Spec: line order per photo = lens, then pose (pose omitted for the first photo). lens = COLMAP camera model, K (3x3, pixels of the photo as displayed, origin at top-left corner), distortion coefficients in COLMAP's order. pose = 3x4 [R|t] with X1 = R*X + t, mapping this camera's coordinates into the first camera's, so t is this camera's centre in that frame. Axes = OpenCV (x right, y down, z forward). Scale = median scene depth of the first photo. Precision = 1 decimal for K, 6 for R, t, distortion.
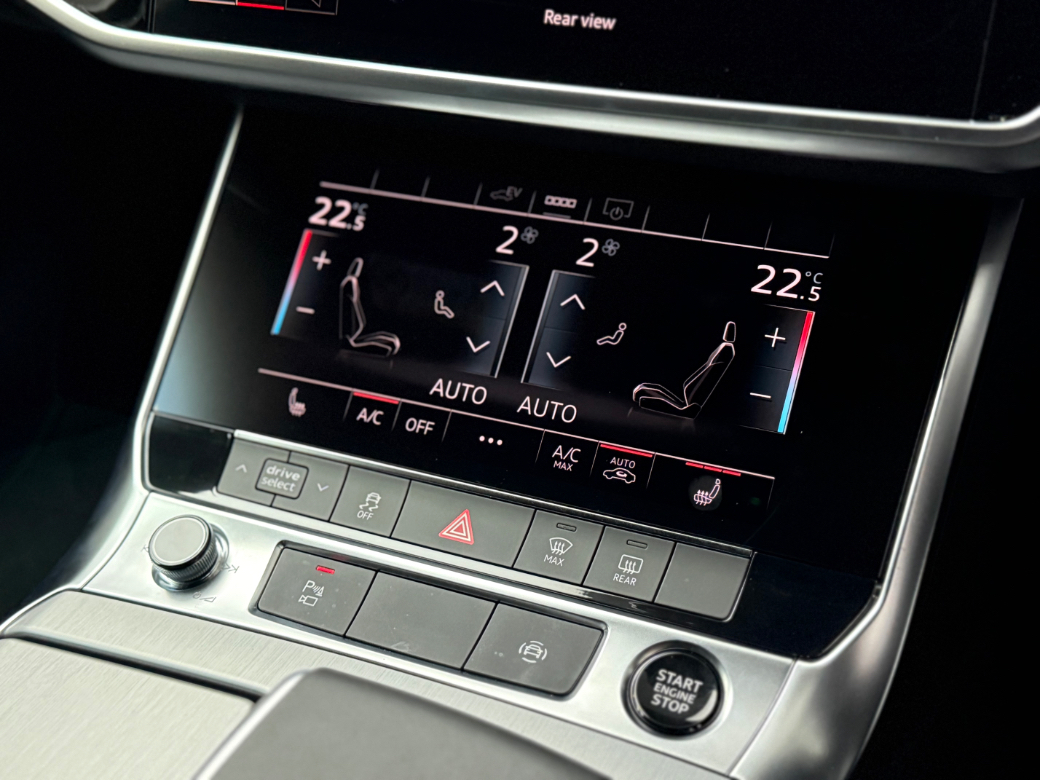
lens RADIAL K [[1326.9, 0, 523.3], [0, 1326.9, 414.9], [0, 0, 1]] dist [0.117414, 0.000000]
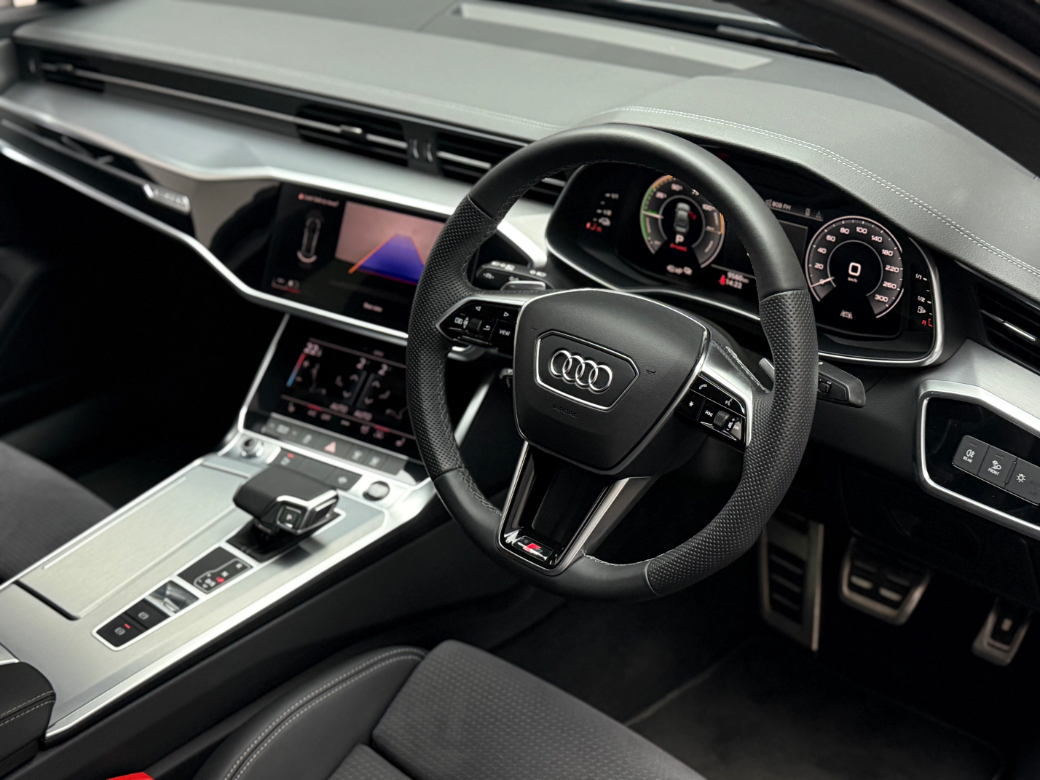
lens RADIAL K [[1326.9, 0, 521.3], [0, 1326.9, 393.5], [0, 0, 1]] dist [0.117414, 0.000000]
pose [[0.990447, 0.097786, -0.097221, 0.728897], [-0.105749, 0.991135, -0.080428, 0.167433], [0.088494, 0.089941, 0.992008, -2.268370]]
